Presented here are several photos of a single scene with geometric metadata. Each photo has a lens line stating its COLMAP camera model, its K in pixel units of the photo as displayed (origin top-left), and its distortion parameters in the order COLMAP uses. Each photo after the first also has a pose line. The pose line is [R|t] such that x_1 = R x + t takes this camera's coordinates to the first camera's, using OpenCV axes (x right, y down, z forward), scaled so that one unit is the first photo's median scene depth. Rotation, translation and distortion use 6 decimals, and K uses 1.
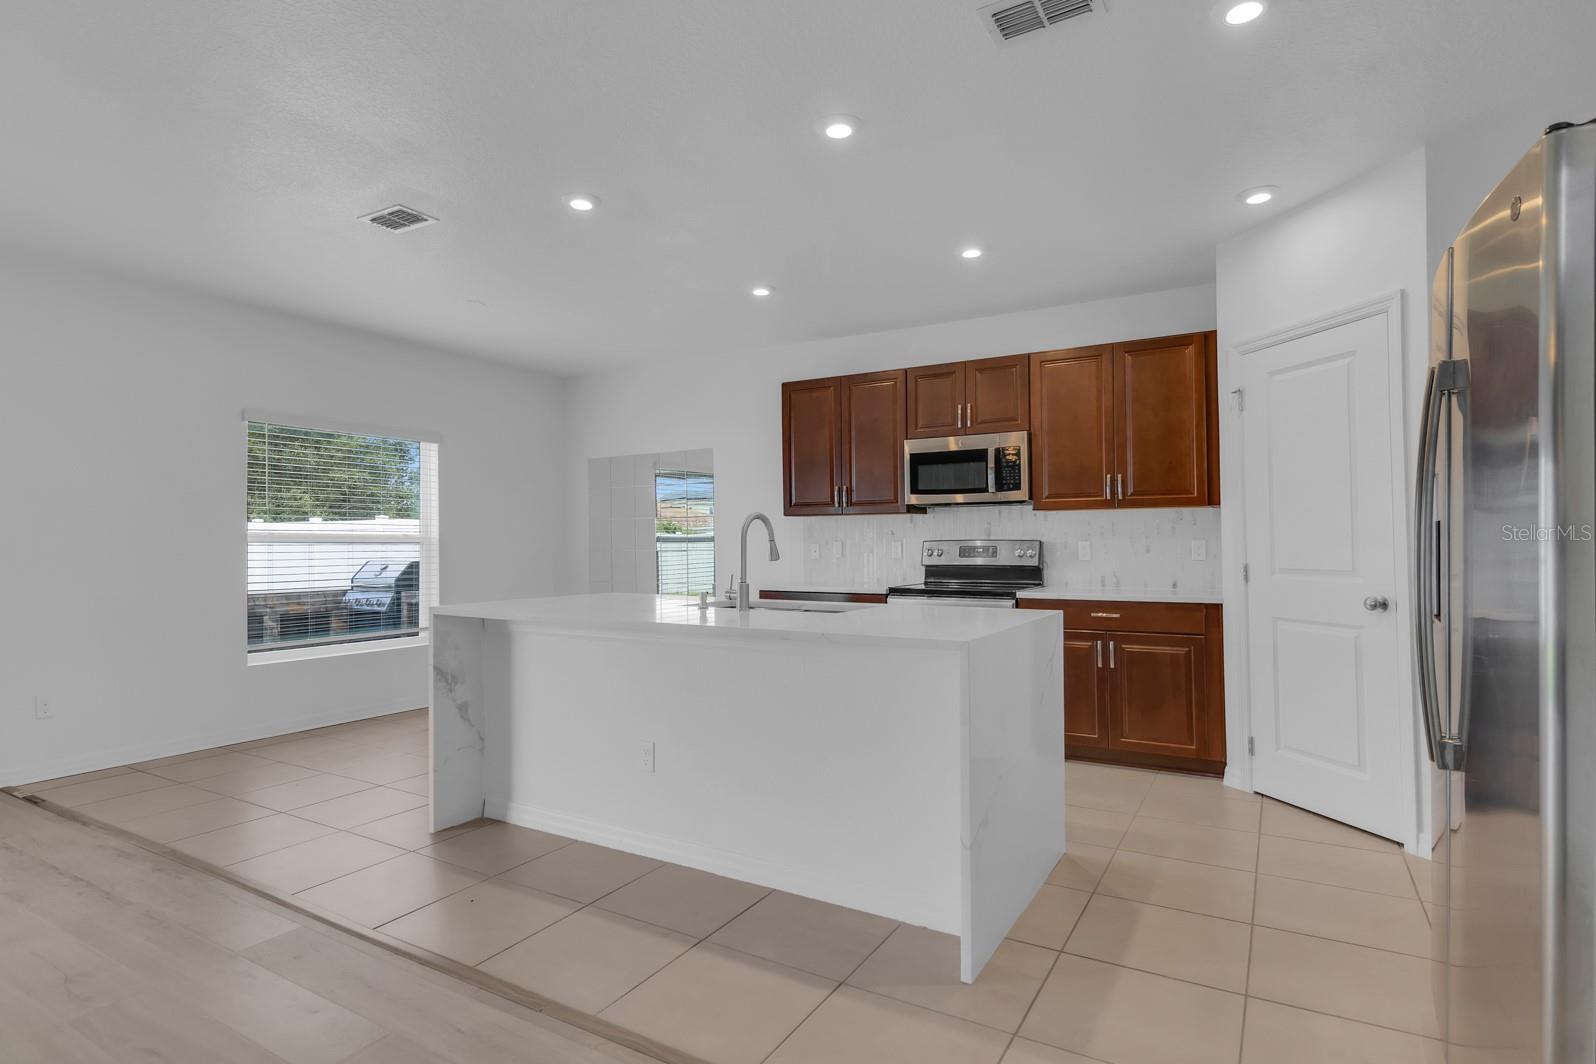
lens RADIAL K [[803.4, 0, 837.0], [0, 803.4, 554.7], [0, 0, 1]] dist [0.001792, 0.000468]
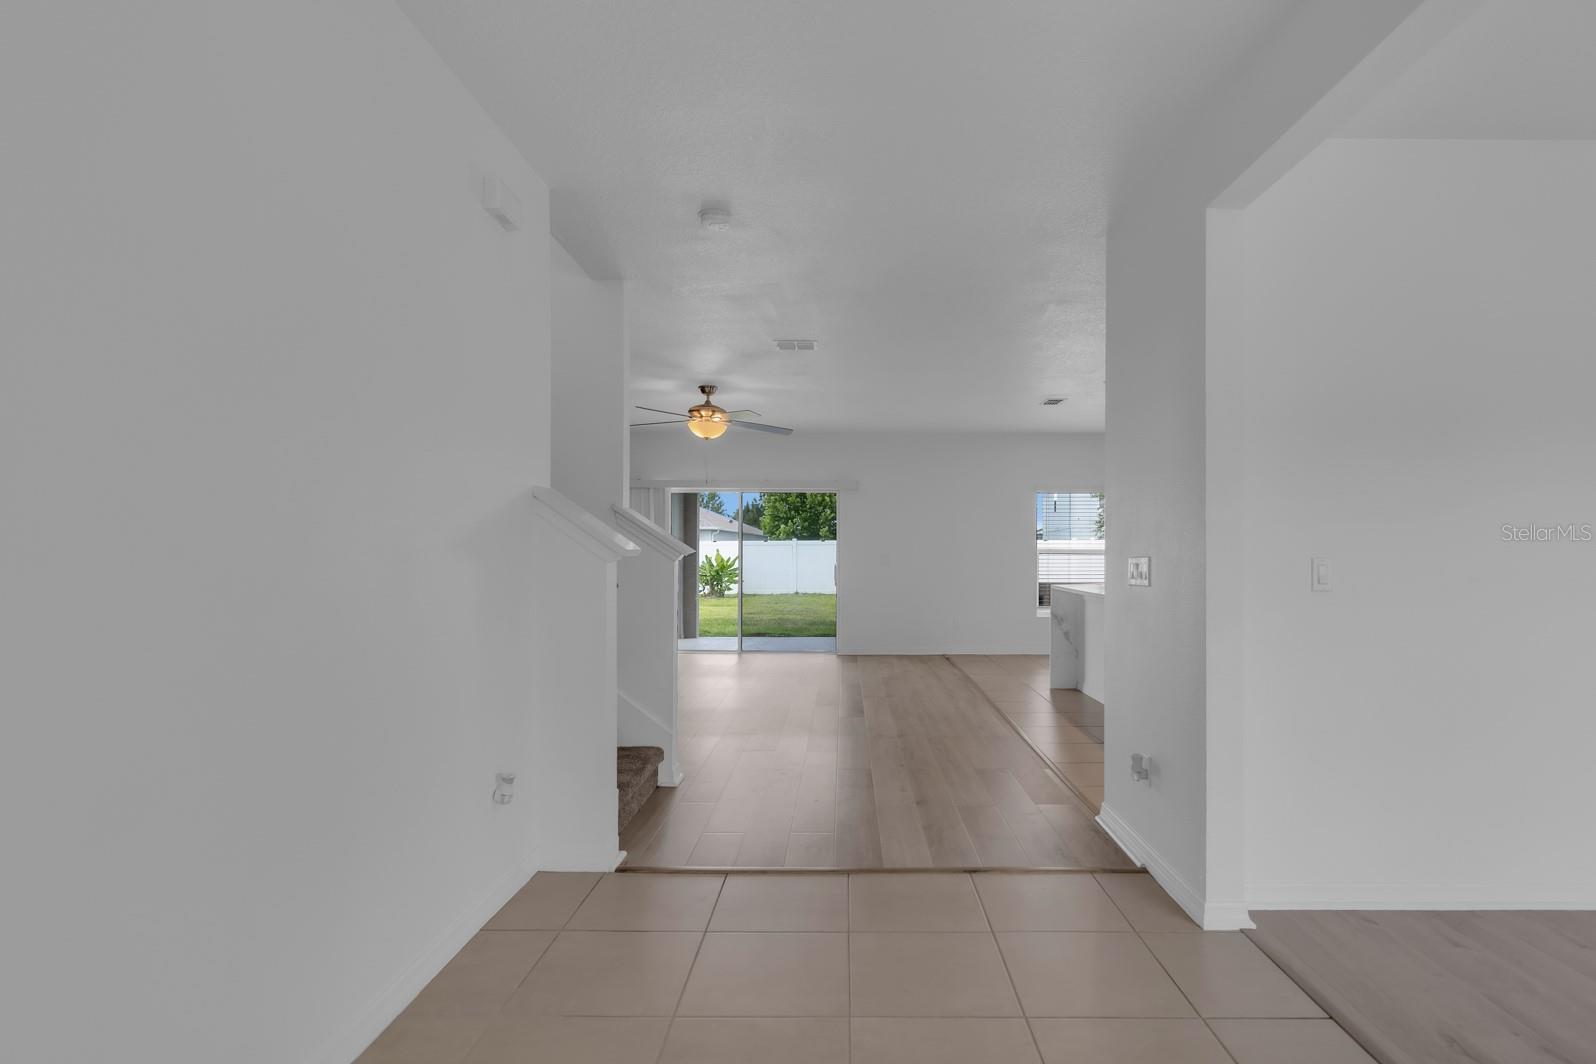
lens RADIAL K [[734.3, 0, 805.0], [0, 734.3, 528.0], [0, 0, 1]] dist [0.000176, 0.000152]
pose [[0.439585, -0.020045, -0.897977, 0.683330], [-0.024896, 0.999095, -0.034489, -0.001195], [0.897856, 0.037517, 0.438688, -0.326470]]
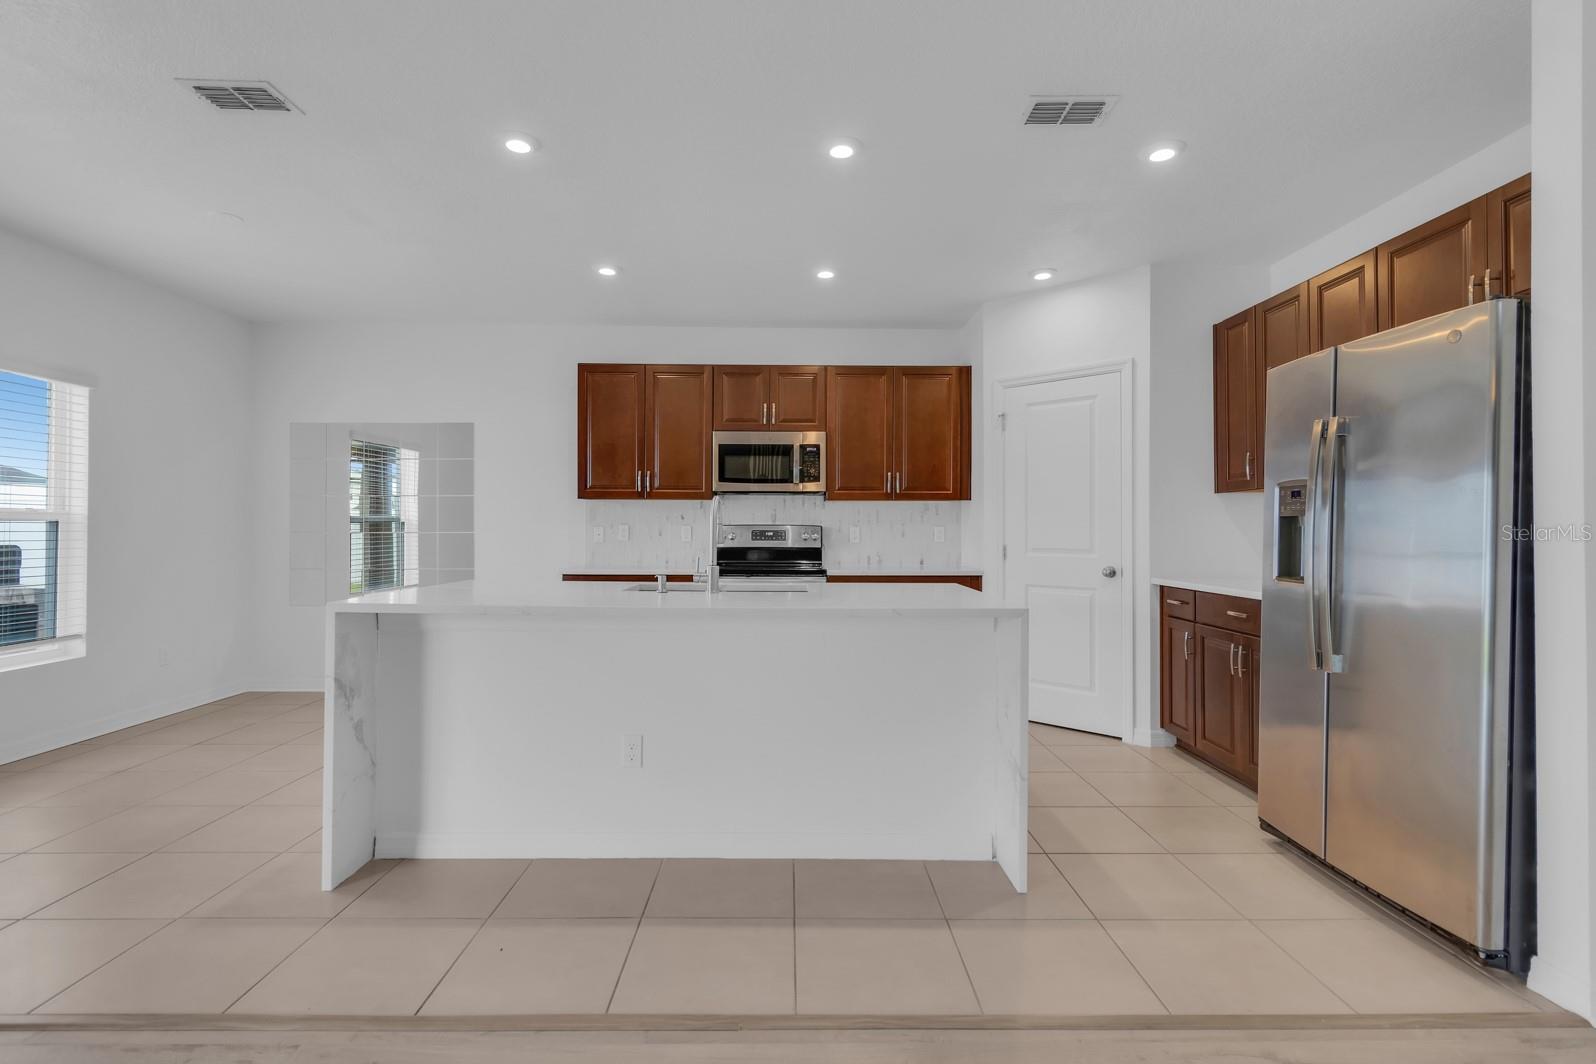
lens RADIAL K [[734.3, 0, 805.0], [0, 734.3, 528.0], [0, 0, 1]] dist [0.000176, 0.000152]
pose [[0.862707, 0.008372, 0.505635, -0.325045], [-0.001277, 0.999896, -0.014377, 0.000806], [-0.505703, 0.011758, 0.862628, 0.098970]]
